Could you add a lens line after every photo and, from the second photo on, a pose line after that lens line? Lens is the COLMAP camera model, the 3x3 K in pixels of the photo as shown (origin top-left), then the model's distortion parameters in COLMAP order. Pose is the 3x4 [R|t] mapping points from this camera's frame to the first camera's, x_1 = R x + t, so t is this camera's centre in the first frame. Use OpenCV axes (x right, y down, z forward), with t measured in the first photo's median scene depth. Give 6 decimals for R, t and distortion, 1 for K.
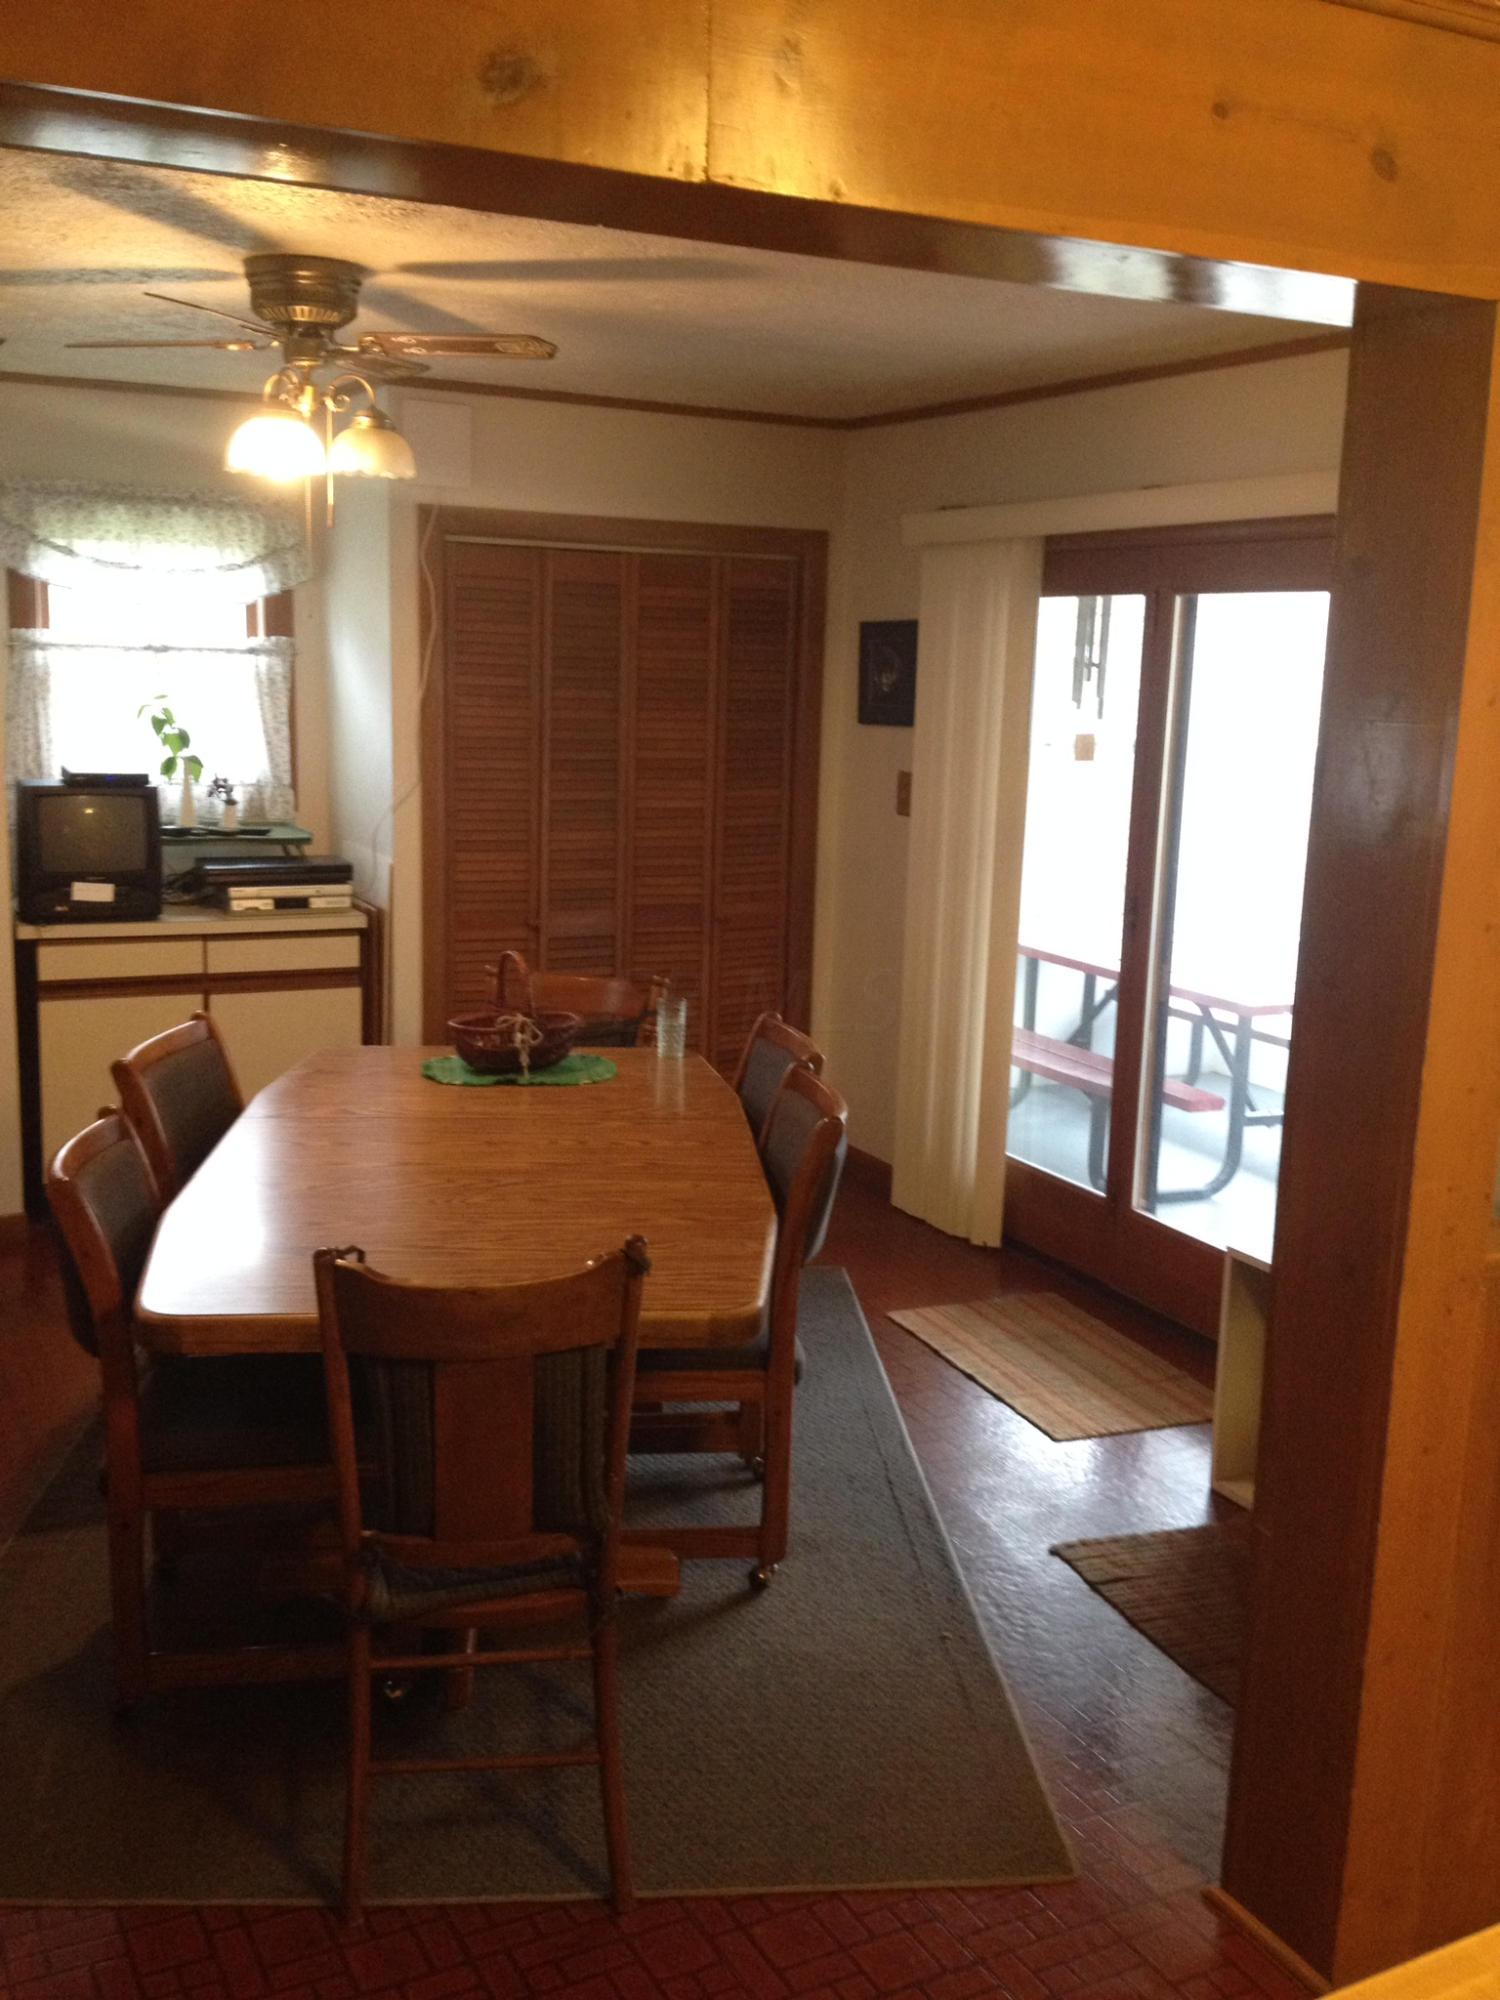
lens RADIAL K [[1839.5, 0, 737.8], [0, 1839.5, 1007.4], [0, 0, 1]] dist [0.151917, -0.358558]
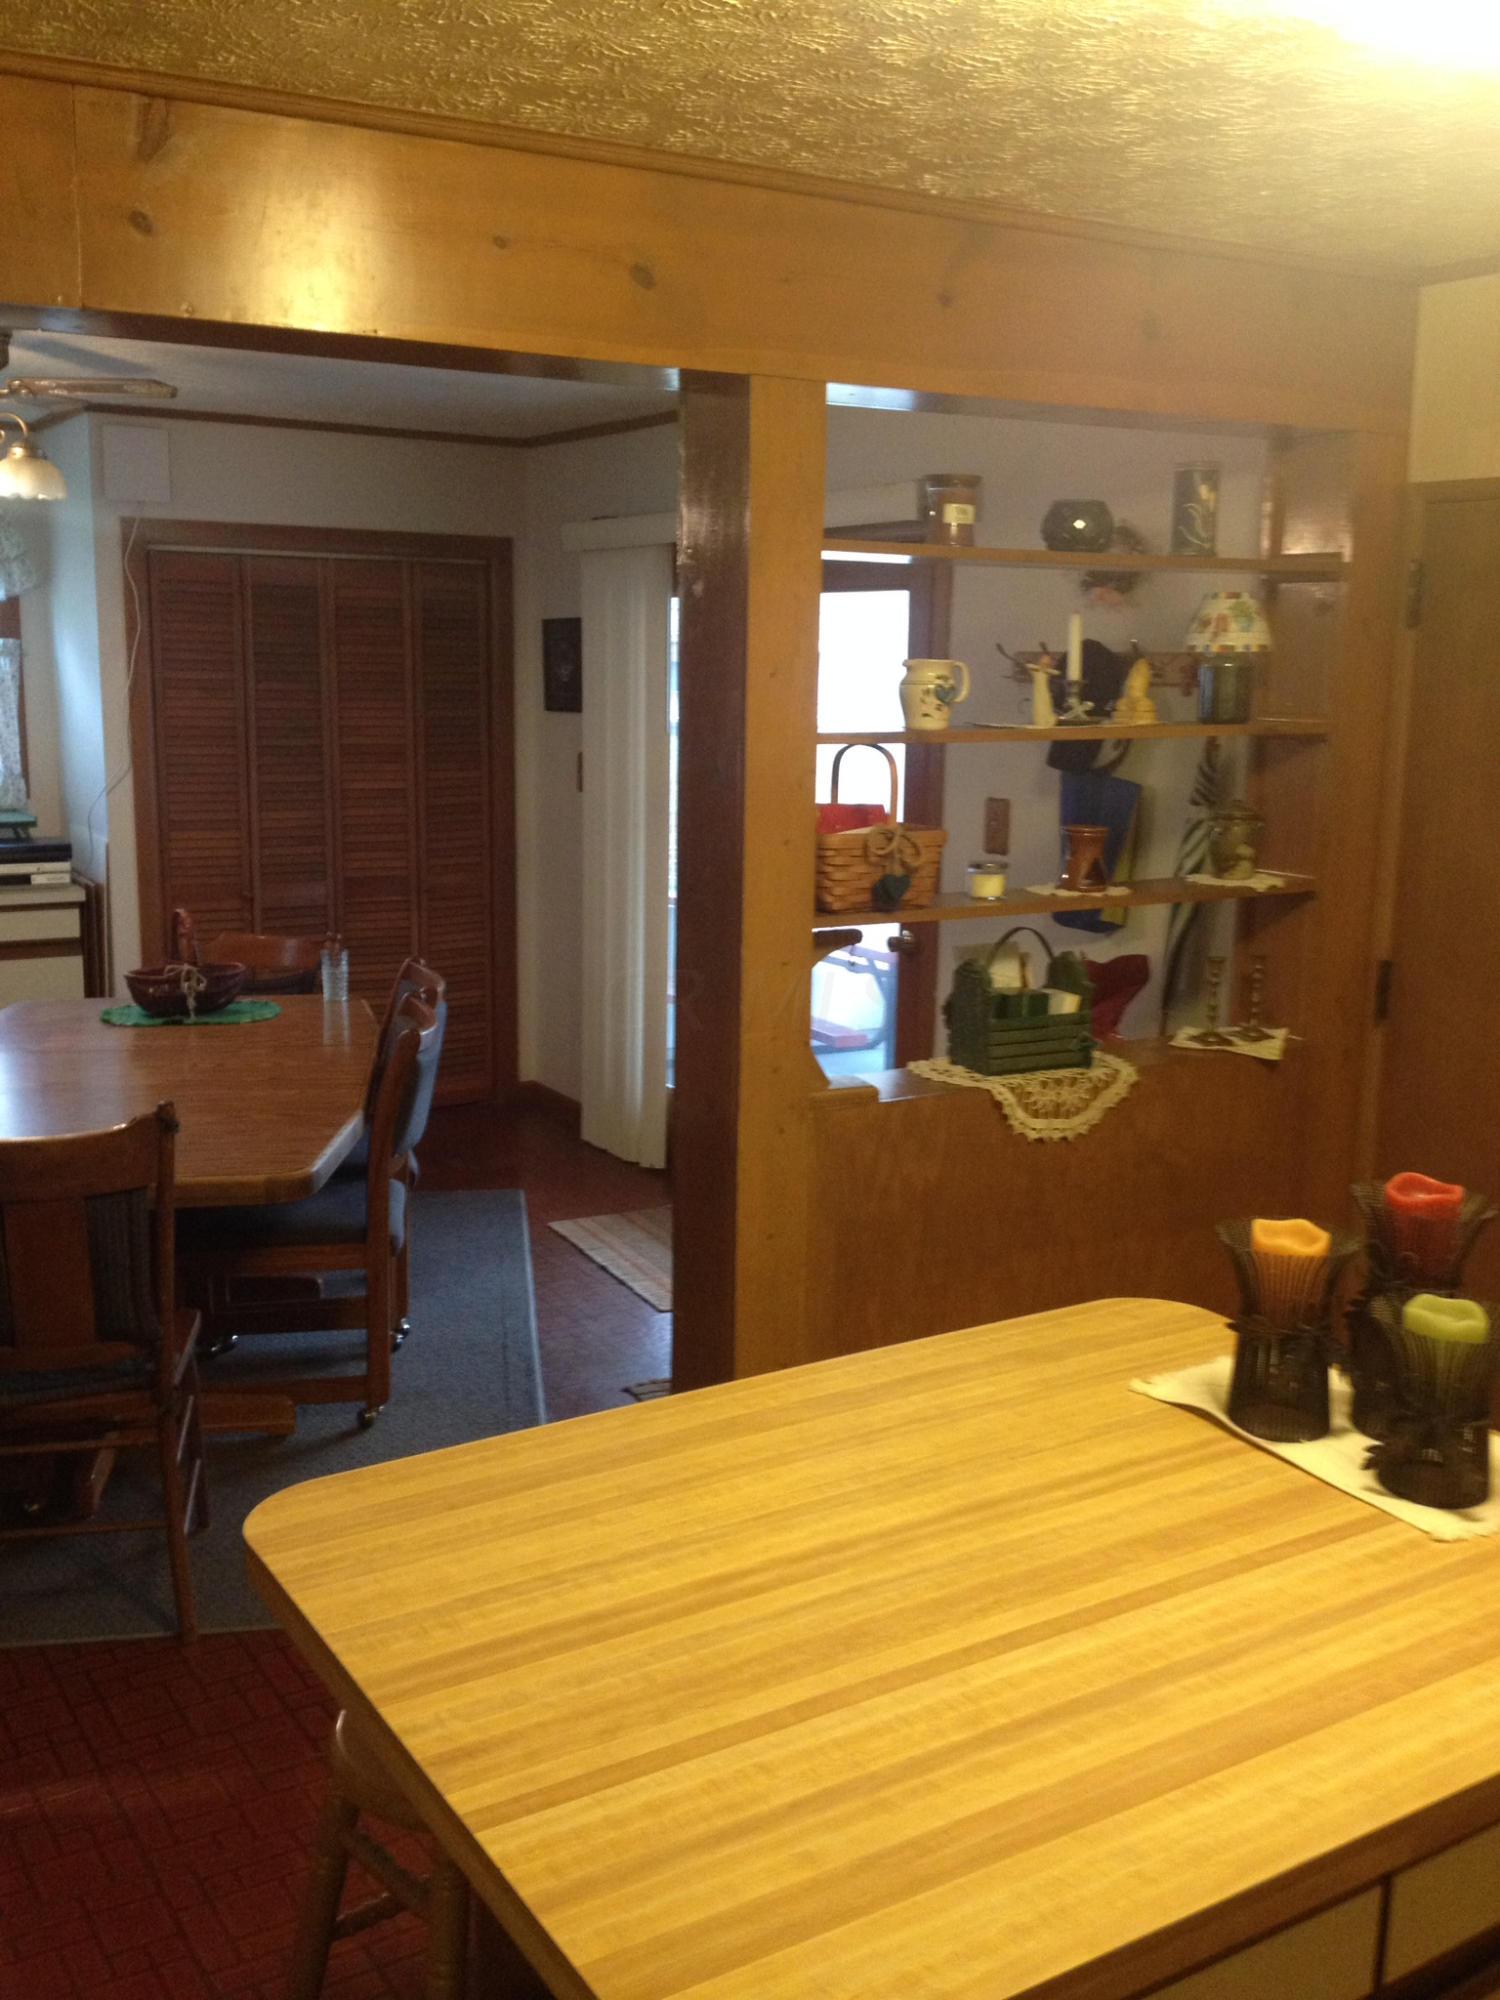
lens RADIAL K [[1839.5, 0, 737.8], [0, 1839.5, 1007.4], [0, 0, 1]] dist [0.151917, -0.358558]
pose [[0.997348, -0.027466, 0.067402, 0.112567], [0.027451, 0.999622, 0.001145, 0.030260], [-0.067408, 0.000708, 0.997725, -0.135405]]
